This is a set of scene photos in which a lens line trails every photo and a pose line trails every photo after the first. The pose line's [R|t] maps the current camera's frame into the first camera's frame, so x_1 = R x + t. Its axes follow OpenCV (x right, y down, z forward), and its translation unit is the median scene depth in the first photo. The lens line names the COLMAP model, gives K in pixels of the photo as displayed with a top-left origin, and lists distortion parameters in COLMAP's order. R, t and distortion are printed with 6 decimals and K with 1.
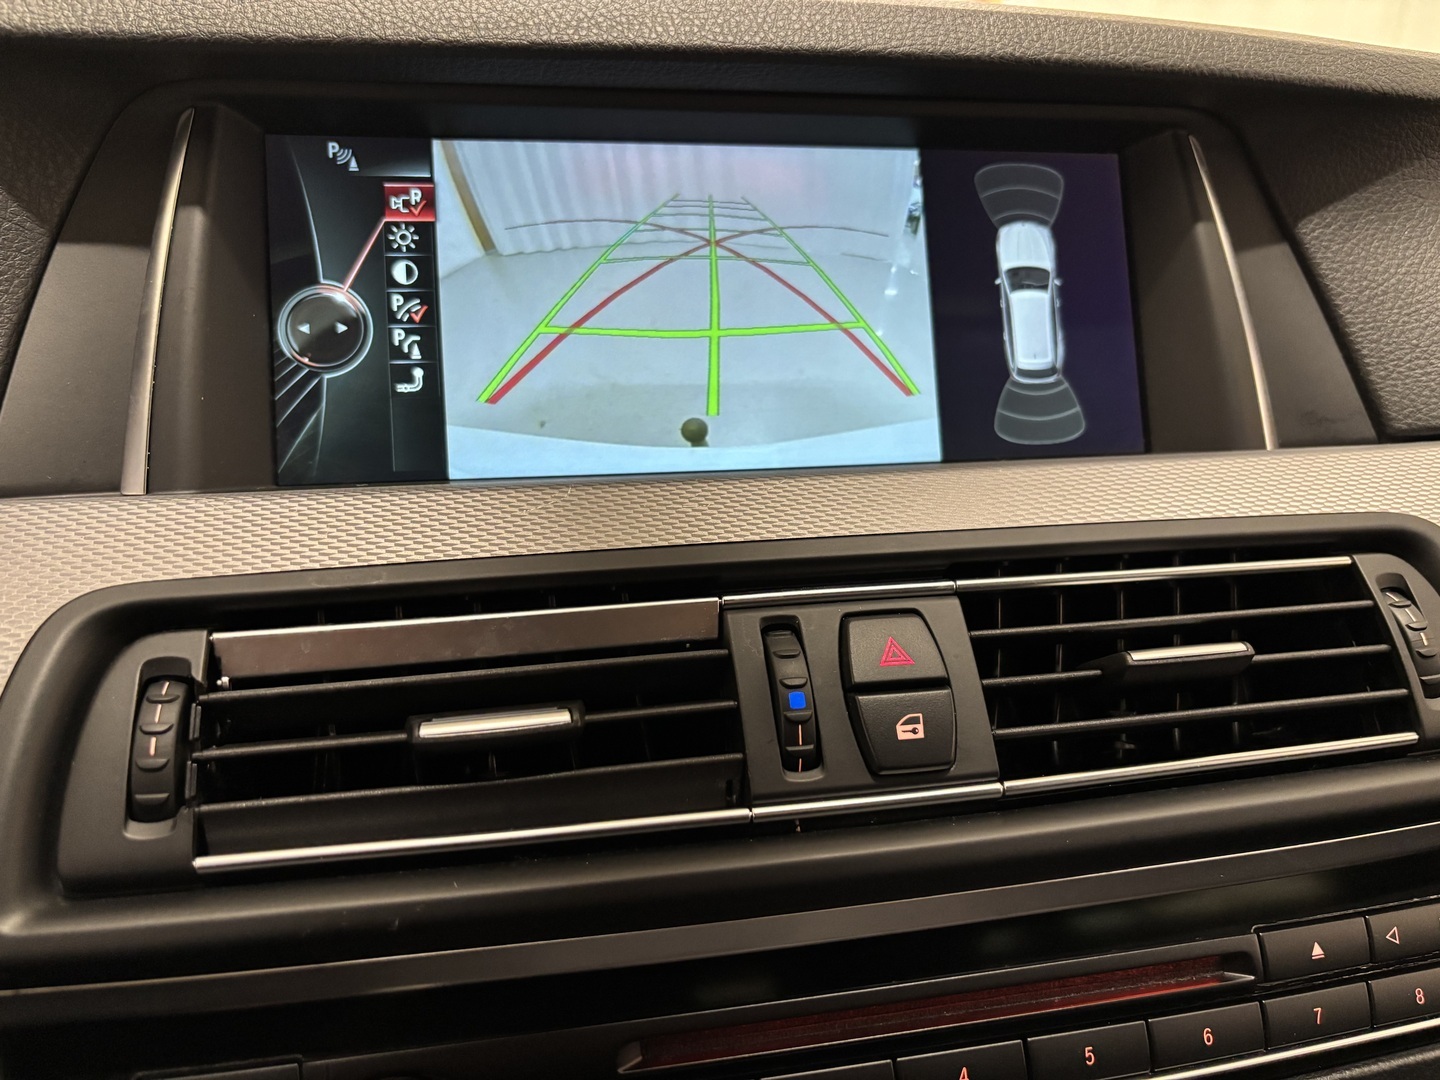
lens RADIAL K [[1093.5, 0, 722.4], [0, 1093.5, 563.9], [0, 0, 1]] dist [-0.013998, 0.008834]
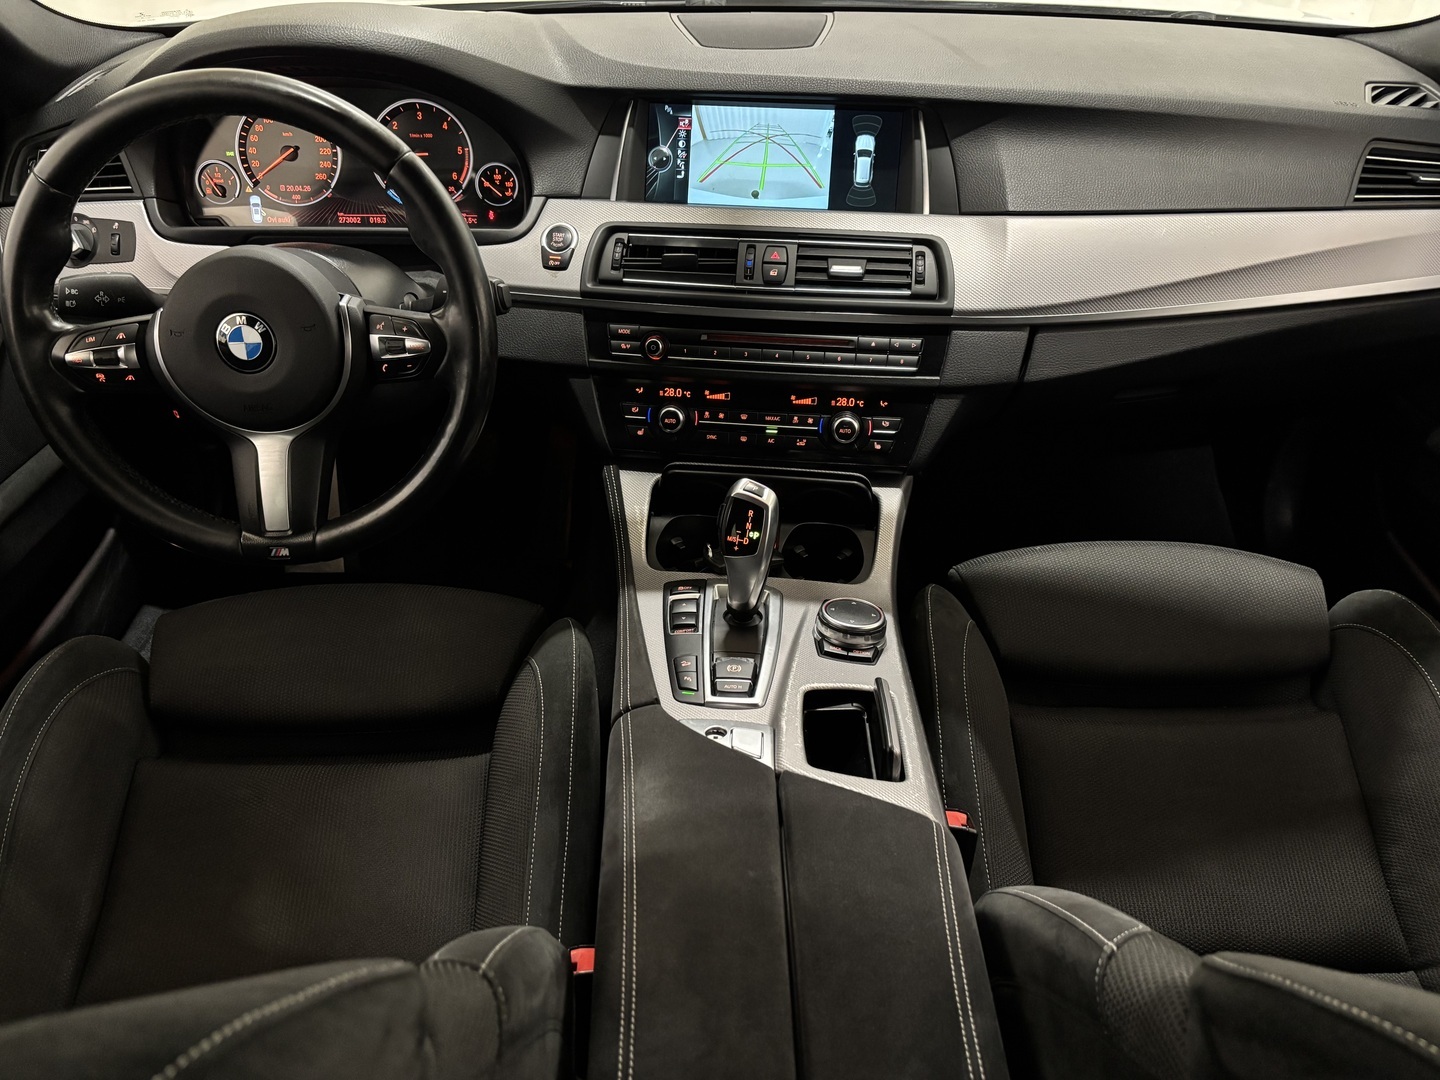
lens RADIAL K [[1093.5, 0, 744.8], [0, 1093.5, 543.8], [0, 0, 1]] dist [-0.013998, 0.008834]
pose [[0.947652, 0.169733, -0.270457, 1.144584], [-0.101058, 0.962905, 0.250202, 0.091108], [0.302892, -0.209772, 0.929652, -2.666356]]
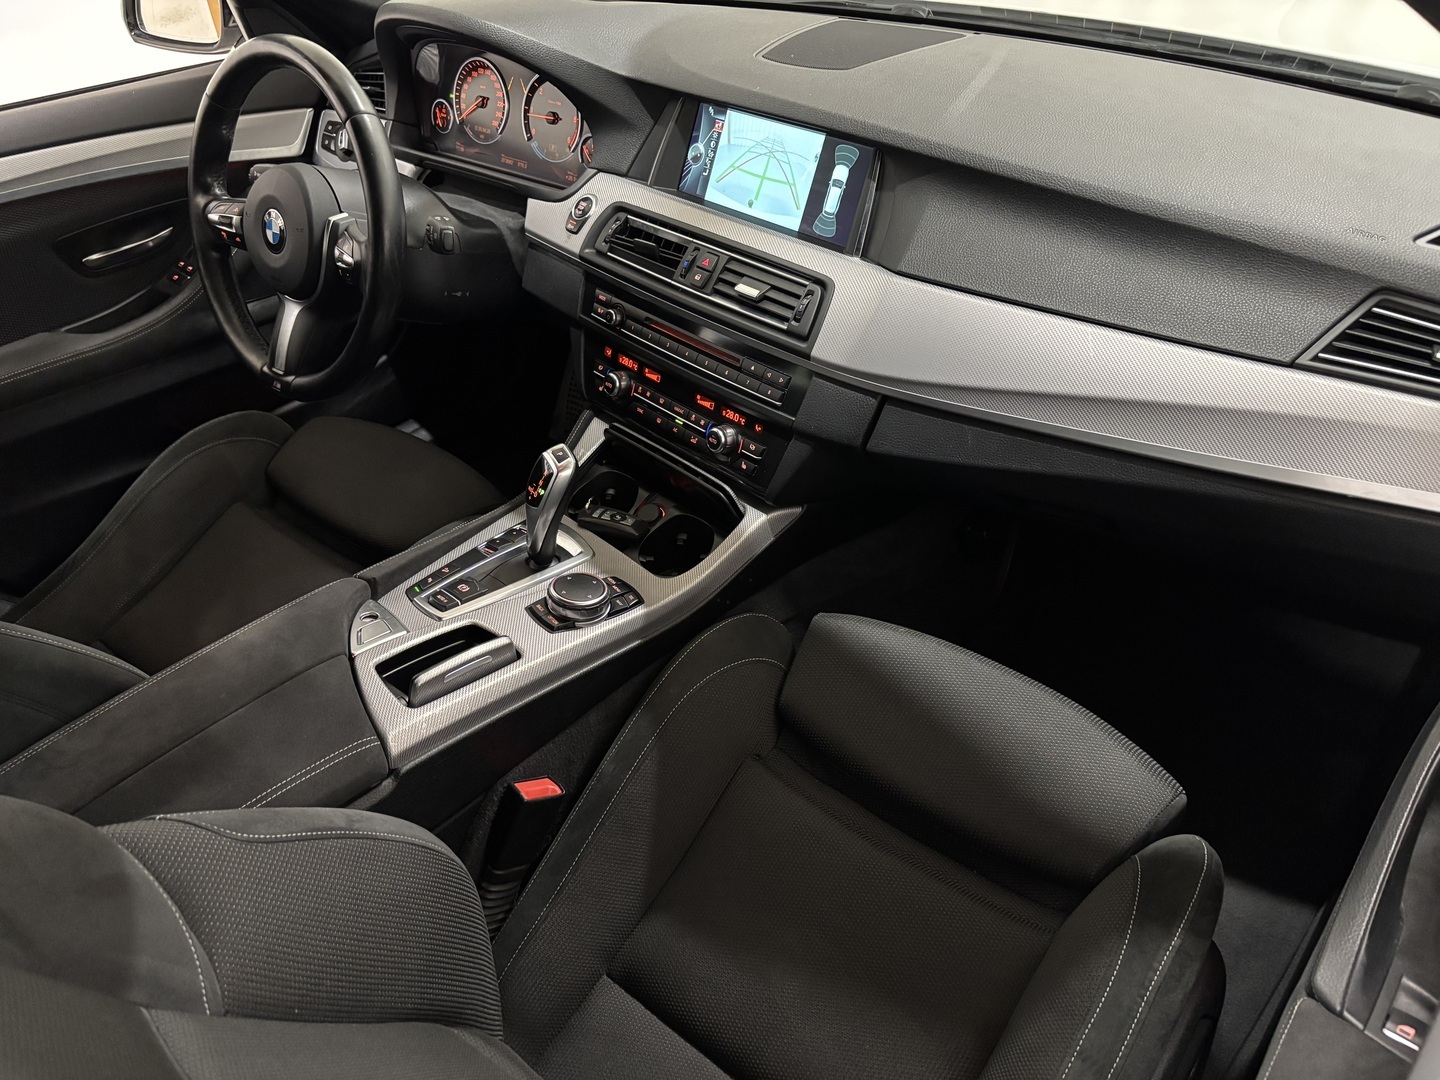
lens RADIAL K [[1093.5, 0, 711.0], [0, 1093.5, 540.0], [0, 0, 1]] dist [-0.013998, 0.008834]
pose [[0.502398, 0.479389, -0.719571, 3.264165], [-0.261816, 0.877499, 0.401805, -0.599822], [0.824044, -0.013471, 0.566366, -1.279056]]
